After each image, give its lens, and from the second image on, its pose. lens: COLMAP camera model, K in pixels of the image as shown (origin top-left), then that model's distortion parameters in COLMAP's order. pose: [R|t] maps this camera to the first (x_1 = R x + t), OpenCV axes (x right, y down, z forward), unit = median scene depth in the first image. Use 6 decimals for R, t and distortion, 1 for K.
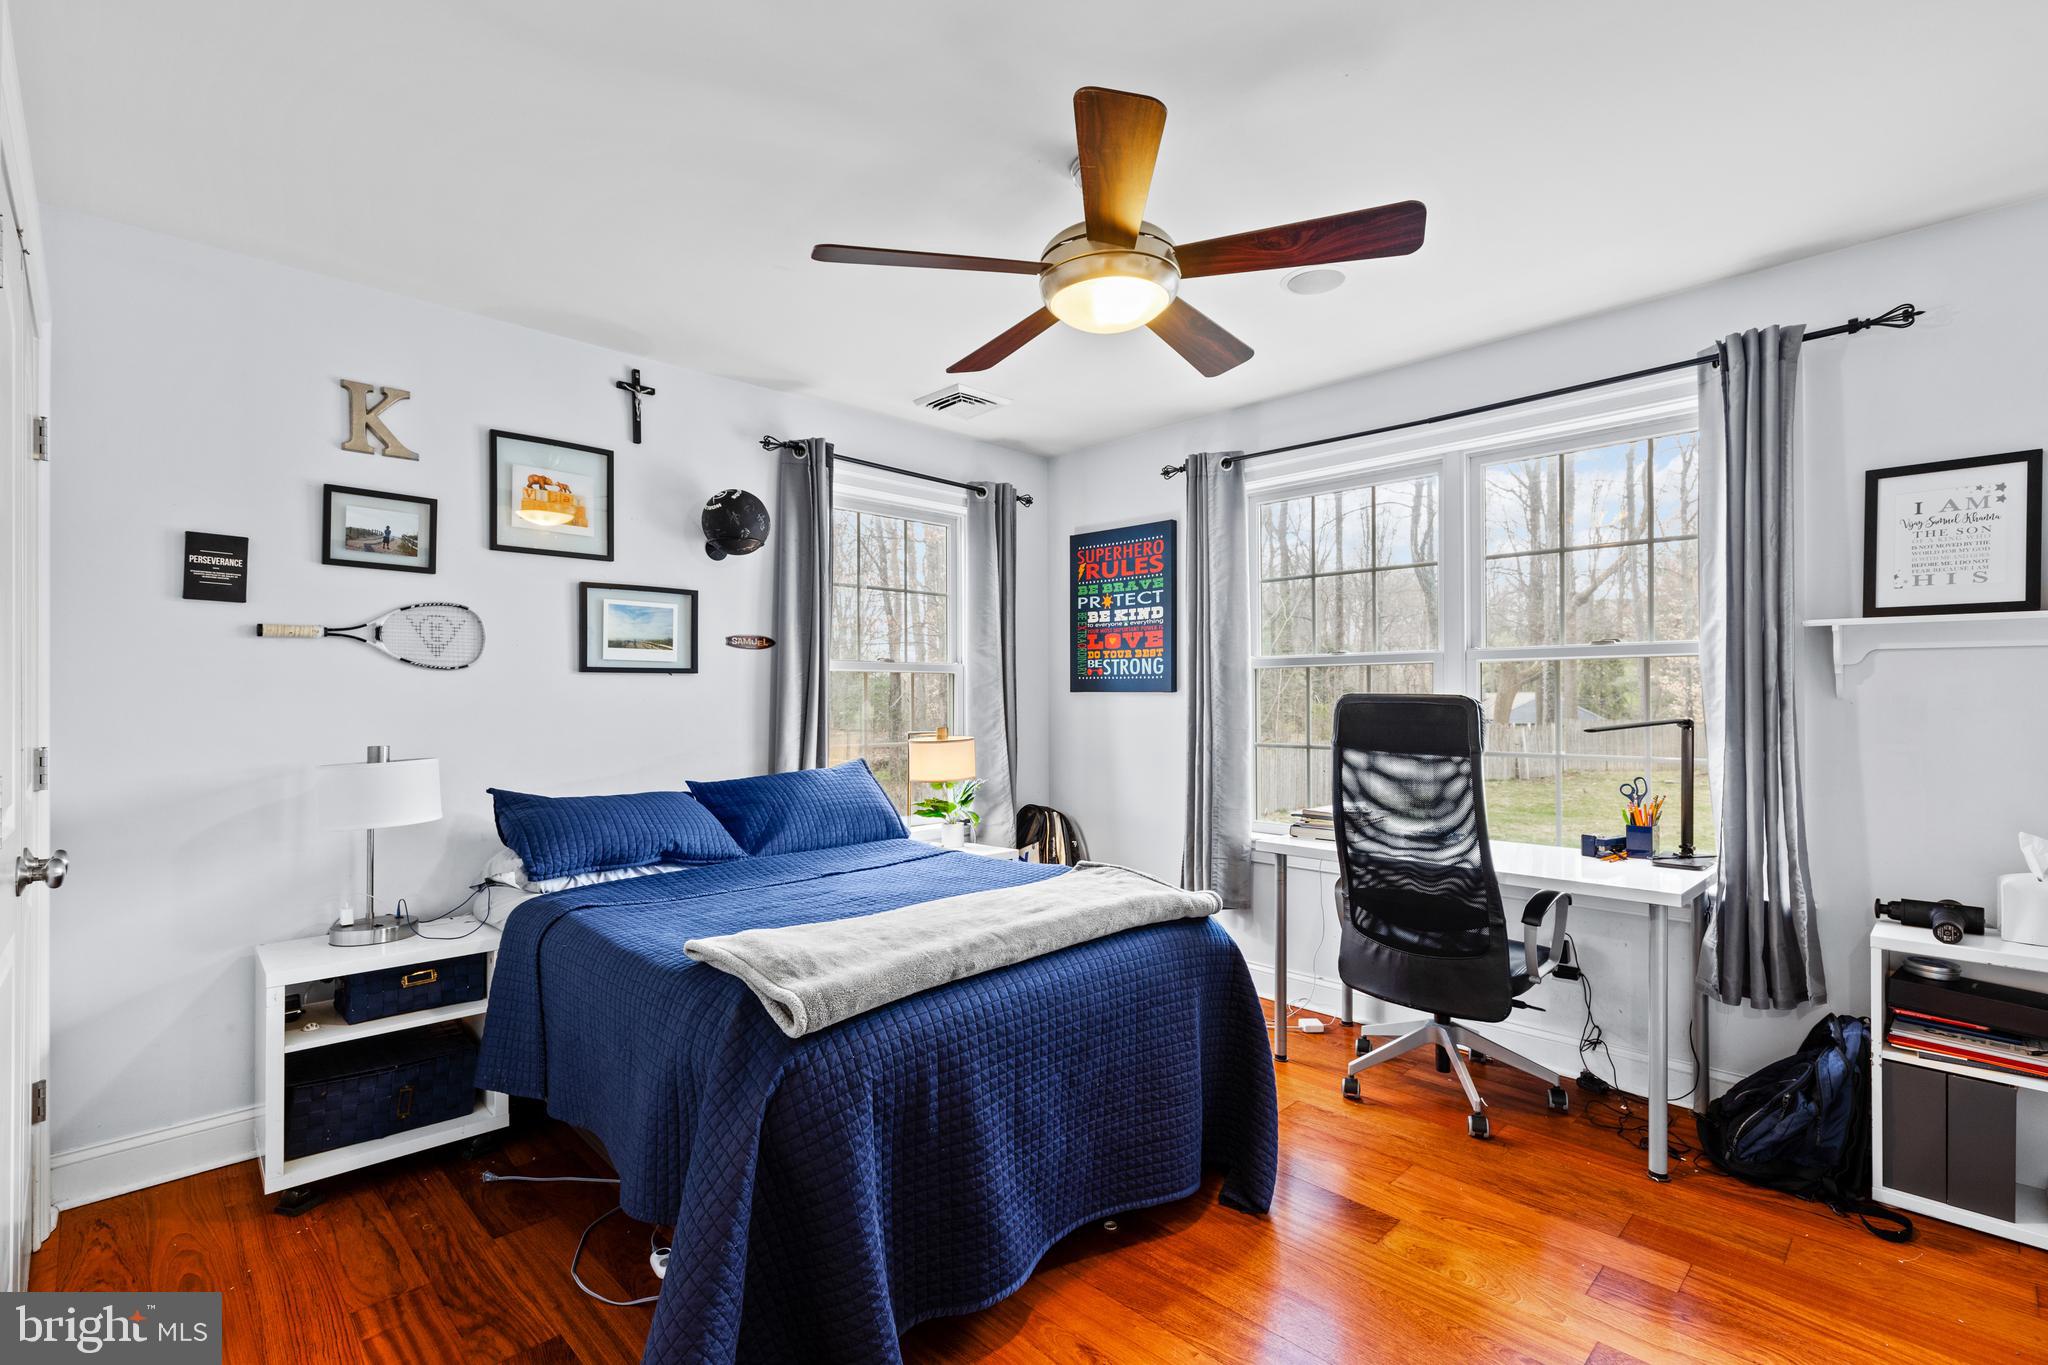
lens RADIAL K [[935.5, 0, 1022.2], [0, 935.5, 695.4], [0, 0, 1]] dist [0.007097, -0.001201]
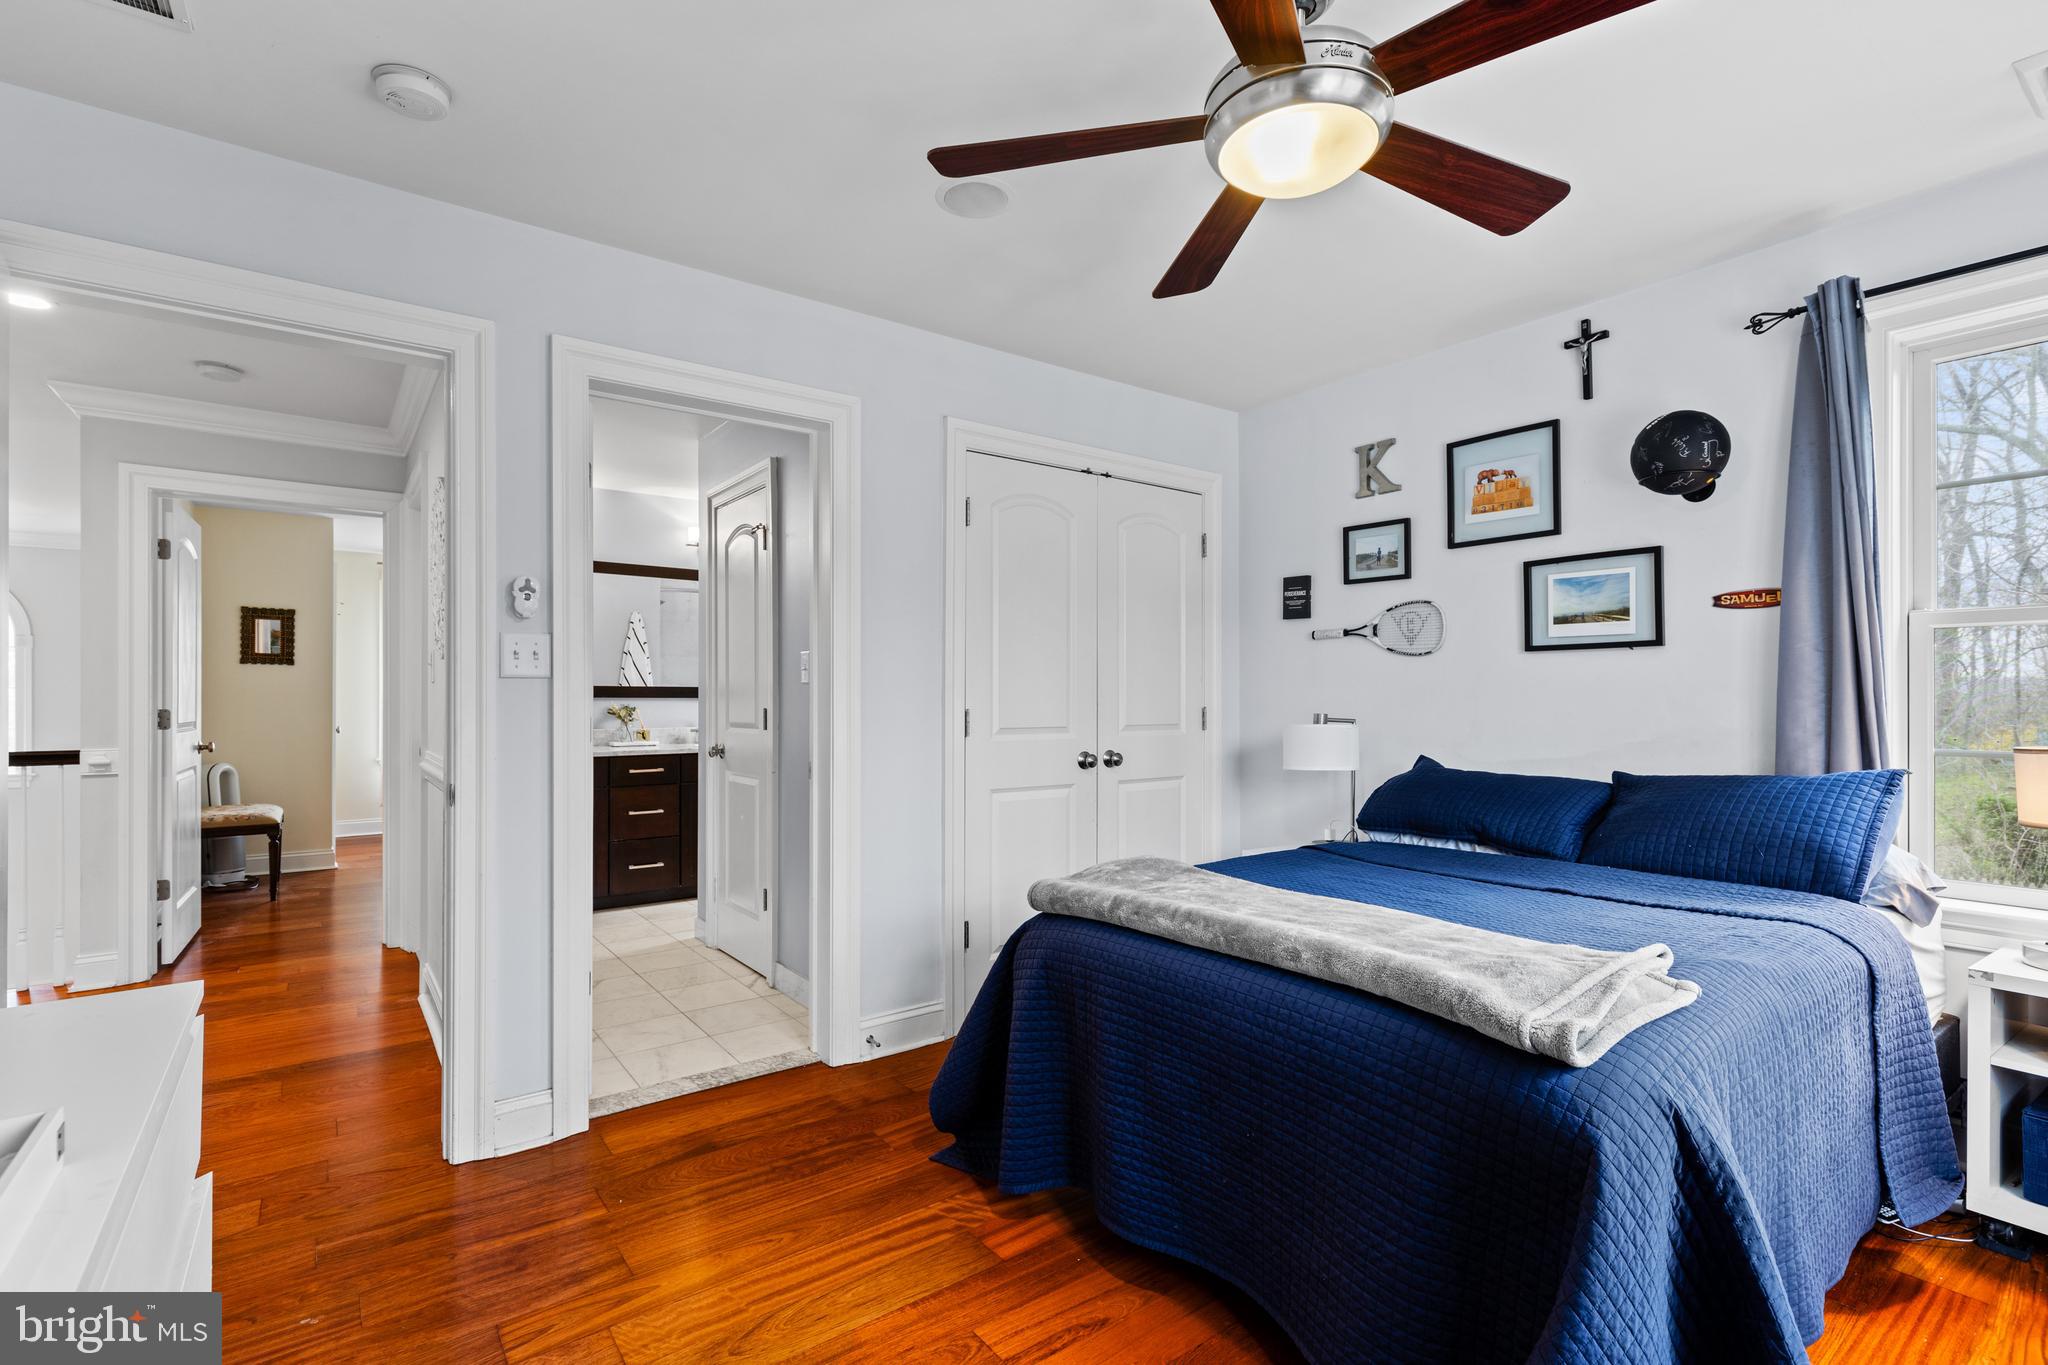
lens RADIAL K [[935.5, 0, 1022.2], [0, 935.5, 695.4], [0, 0, 1]] dist [0.007097, -0.001201]
pose [[-0.129198, 0.000125, -0.991619, 0.616535], [0.002685, 0.999996, -0.000224, 0.021642], [0.991615, -0.002692, -0.129198, 0.612032]]
